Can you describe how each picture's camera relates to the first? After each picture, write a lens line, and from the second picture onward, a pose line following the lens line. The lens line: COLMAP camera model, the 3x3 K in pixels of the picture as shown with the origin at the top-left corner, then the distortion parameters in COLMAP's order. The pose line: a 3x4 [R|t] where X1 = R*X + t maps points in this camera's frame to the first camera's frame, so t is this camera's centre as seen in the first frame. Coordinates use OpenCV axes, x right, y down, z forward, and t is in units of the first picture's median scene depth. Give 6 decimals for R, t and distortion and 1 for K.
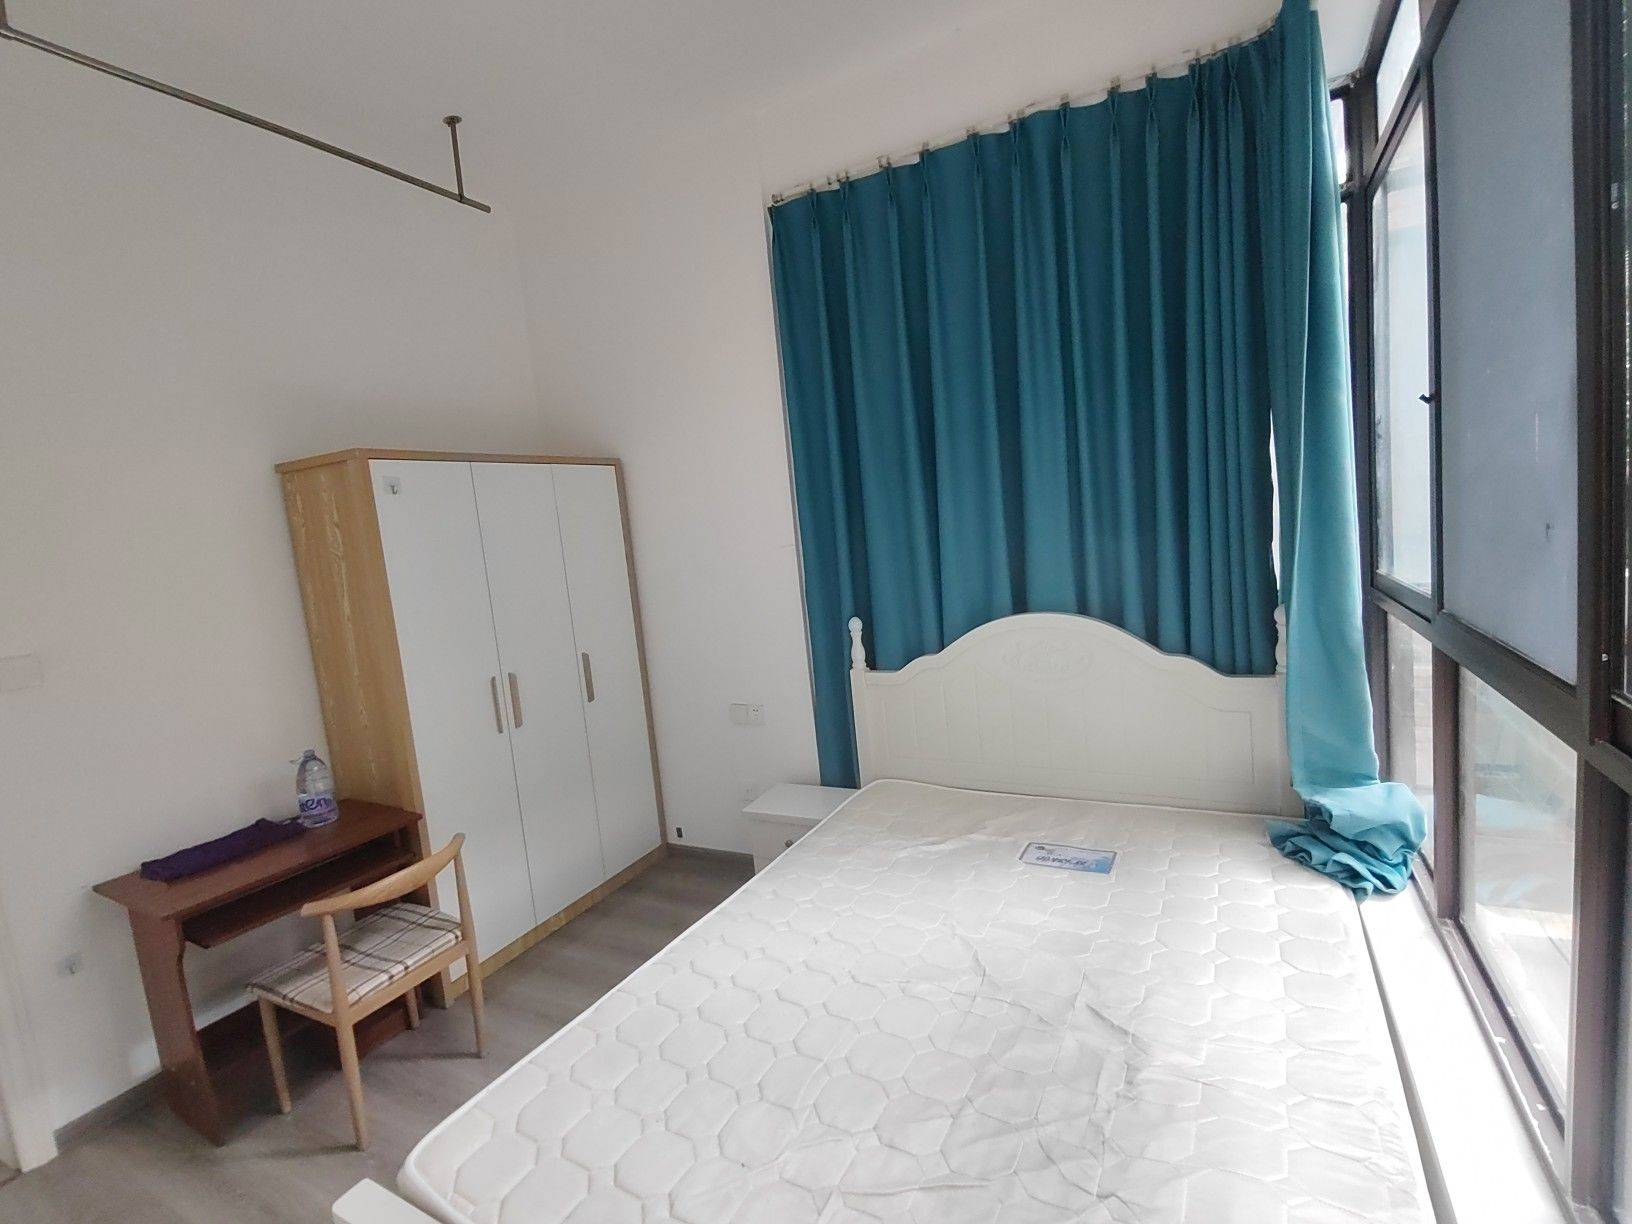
lens RADIAL K [[749.6, 0, 815.0], [0, 749.6, 605.7], [0, 0, 1]] dist [0.014997, 0.000180]
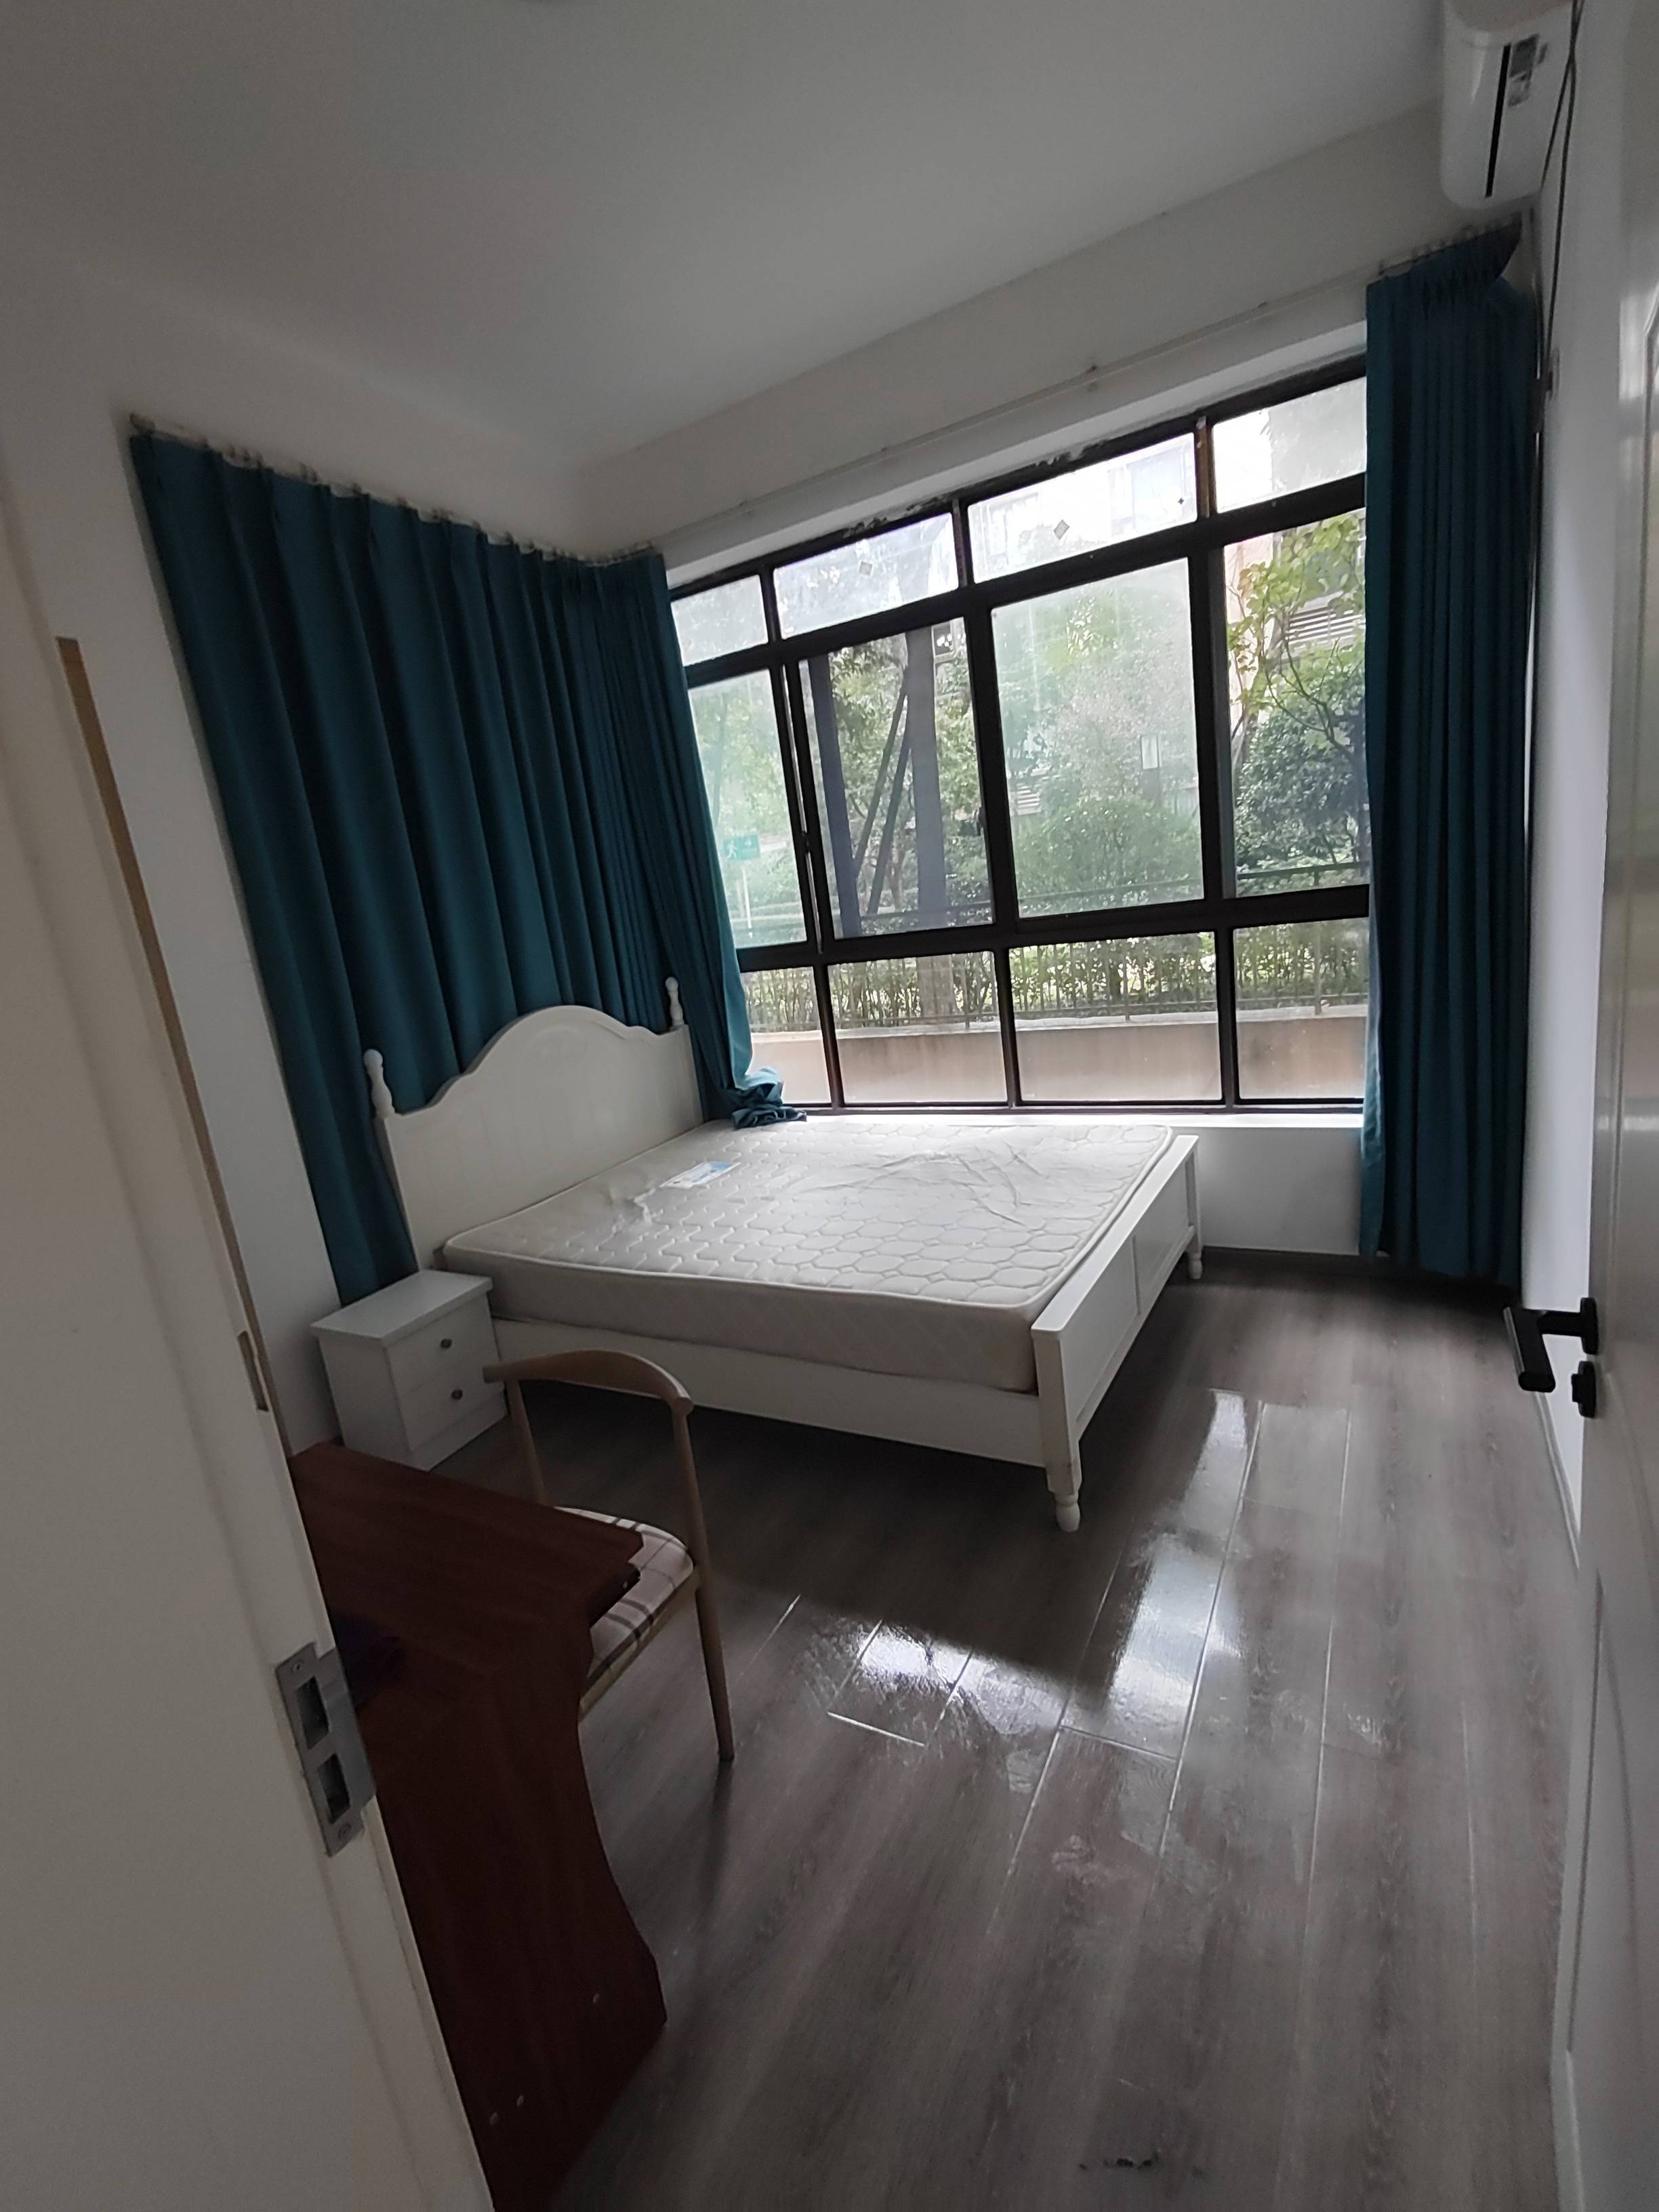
lens RADIAL K [[1016.0, 0, 829.5], [0, 1016.0, 1106.0], [0, 0, 1]] dist [0.014997, 0.000180]
pose [[0.009654, -0.120235, 0.992699, -1.135350], [0.232590, 0.965786, 0.114713, 0.070656], [-0.972527, 0.229784, 0.037289, 0.610777]]
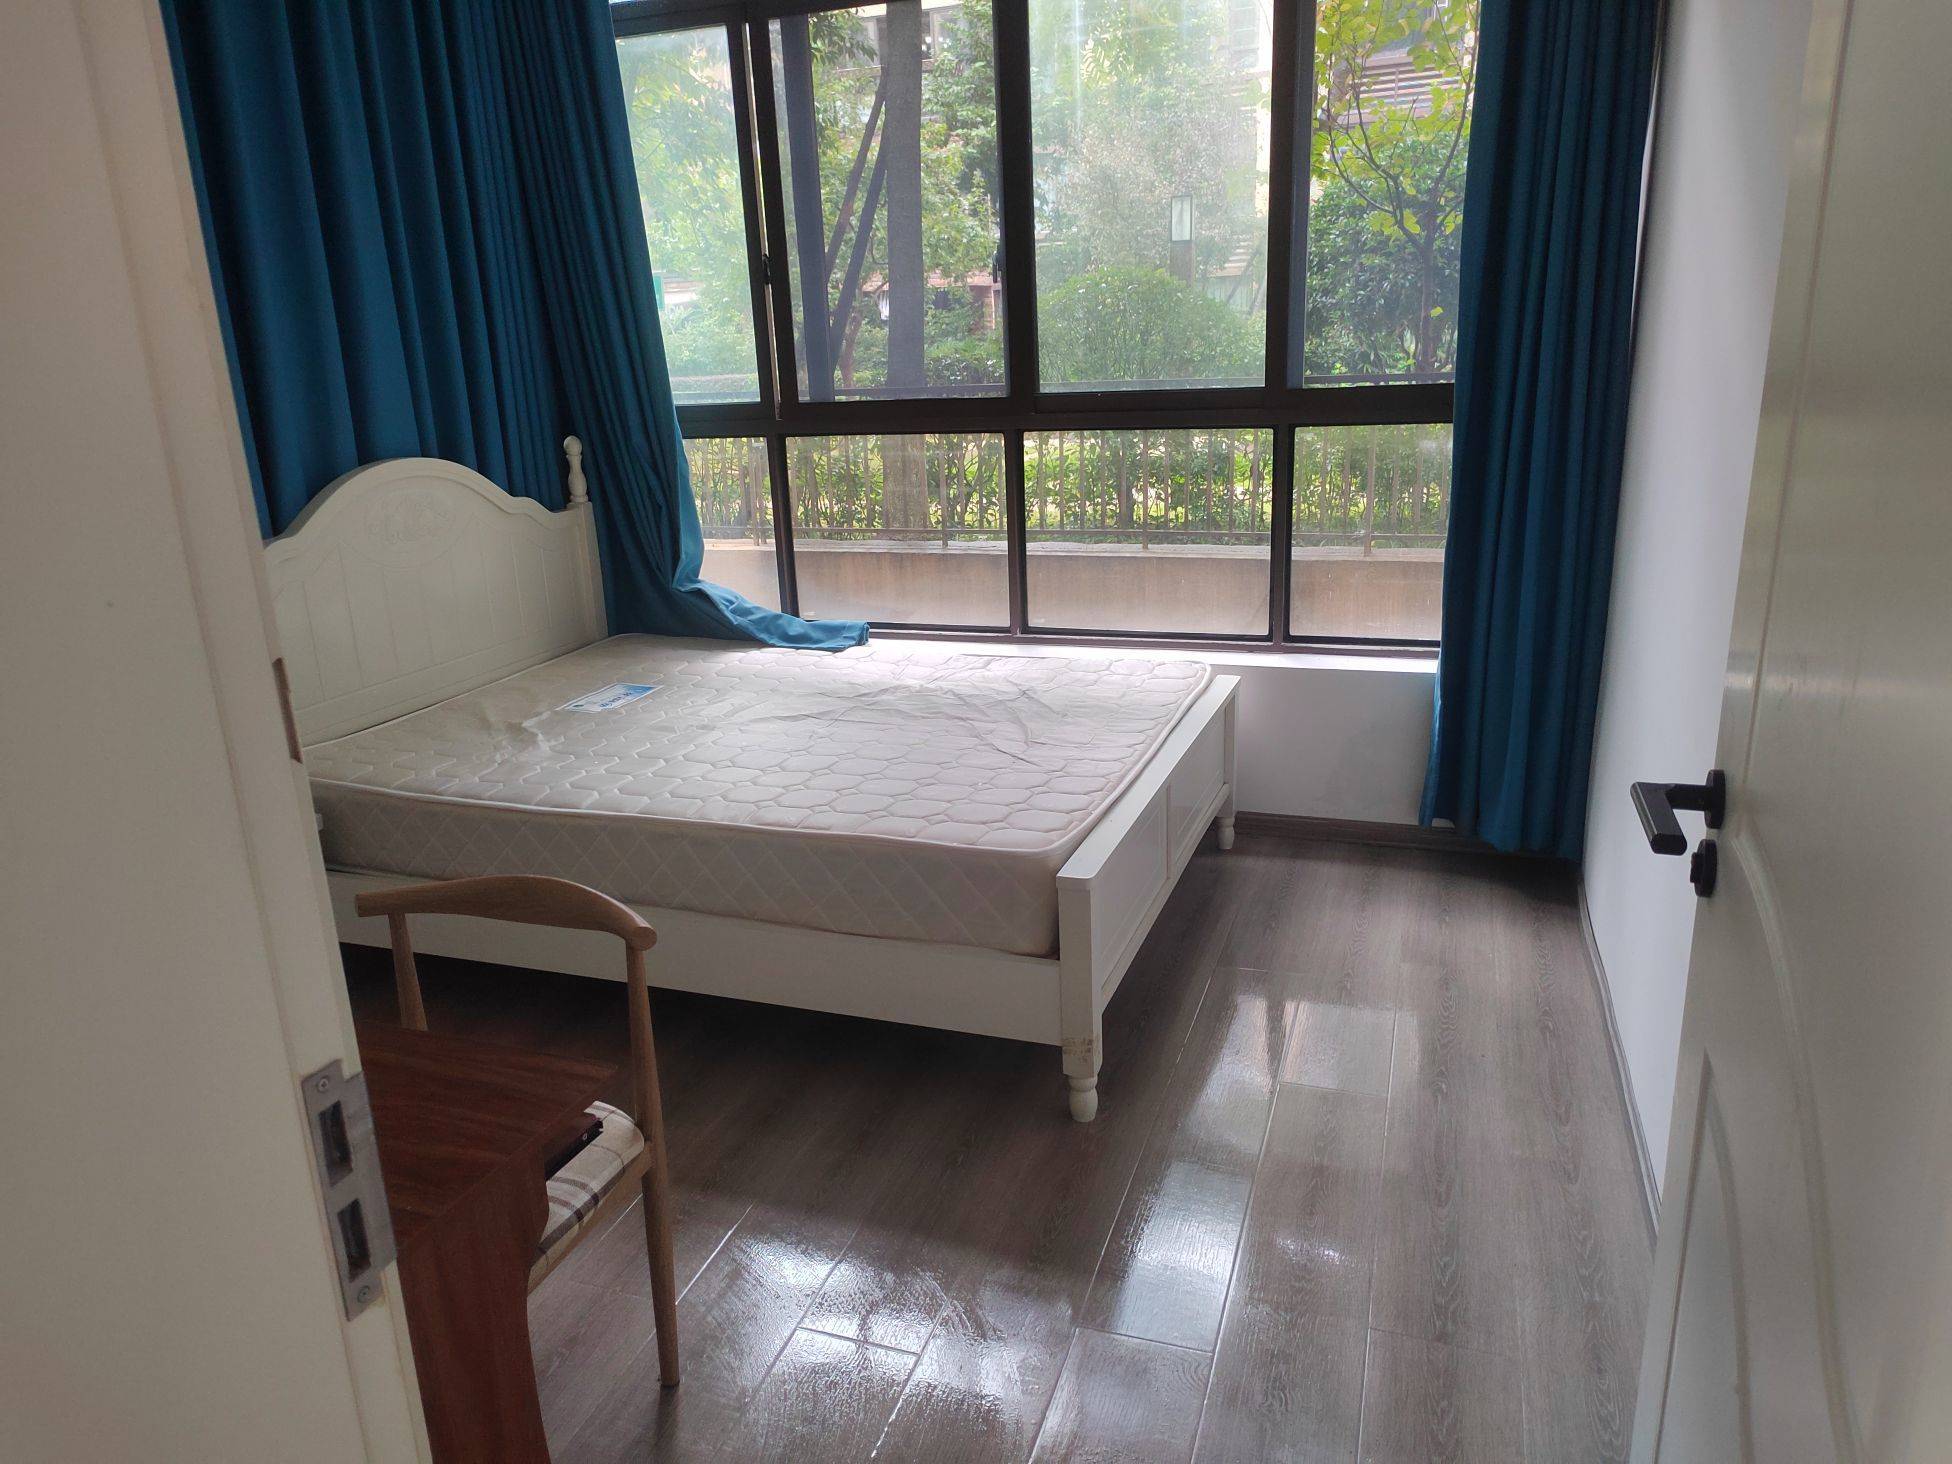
lens RADIAL K [[1331.2, 0, 976.0], [0, 1331.2, 732.0], [0, 0, 1]] dist [-0.022854, 0.128786]
pose [[-0.160258, -0.174017, 0.971615, -1.170350], [0.157675, 0.967185, 0.199230, 0.101296], [-0.974400, 0.185127, -0.127561, 0.672206]]
